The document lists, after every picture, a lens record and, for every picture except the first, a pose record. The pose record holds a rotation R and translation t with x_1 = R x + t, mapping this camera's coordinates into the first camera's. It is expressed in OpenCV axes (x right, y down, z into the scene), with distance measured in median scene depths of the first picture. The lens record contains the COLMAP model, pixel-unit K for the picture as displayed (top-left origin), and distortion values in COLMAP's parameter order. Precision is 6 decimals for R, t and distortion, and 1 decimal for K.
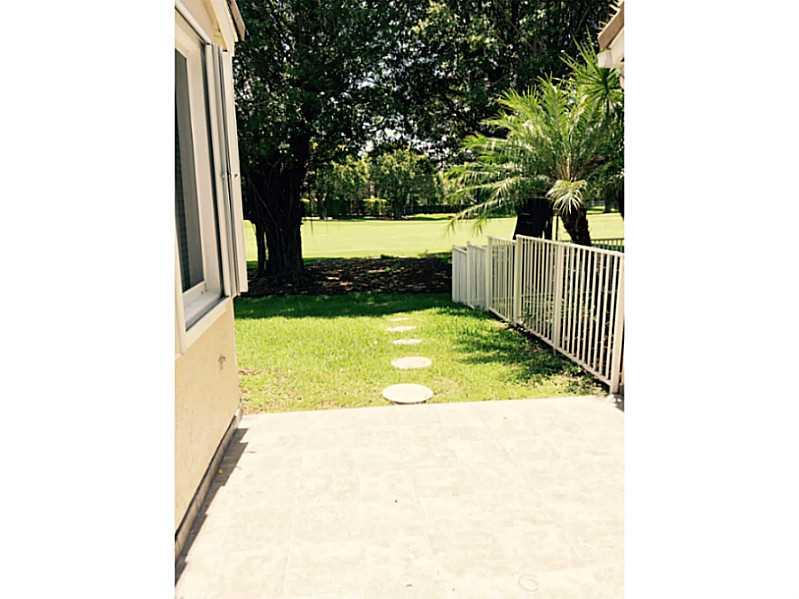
lens RADIAL K [[507.1, 0, 399.5], [0, 507.1, 299.5], [0, 0, 1]] dist [-0.000333, -0.000031]
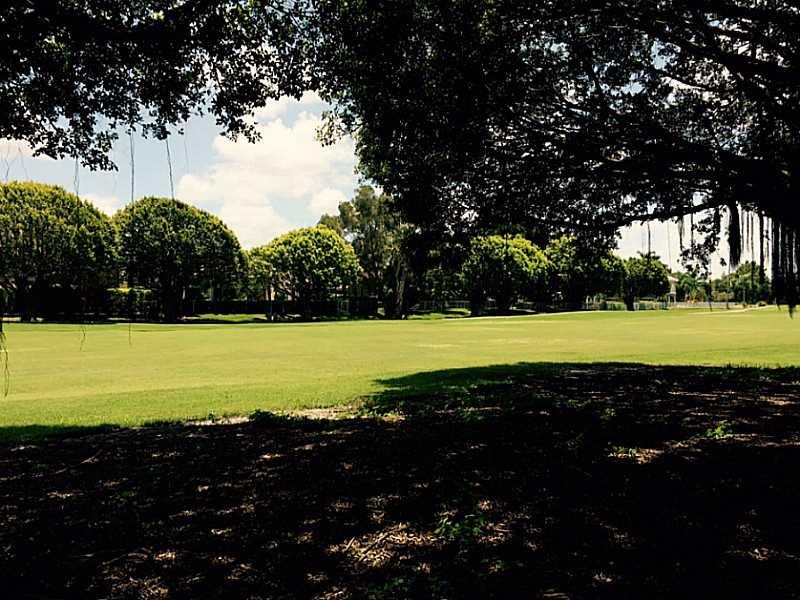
lens RADIAL K [[672.9, 0, 400.0], [0, 672.9, 300.0], [0, 0, 1]] dist [0.052364, -0.002370]
pose [[0.937575, 0.023718, 0.346972, -0.026298], [0.044541, 0.981267, -0.187434, -0.019912], [-0.344918, 0.191188, 0.918955, 0.156363]]
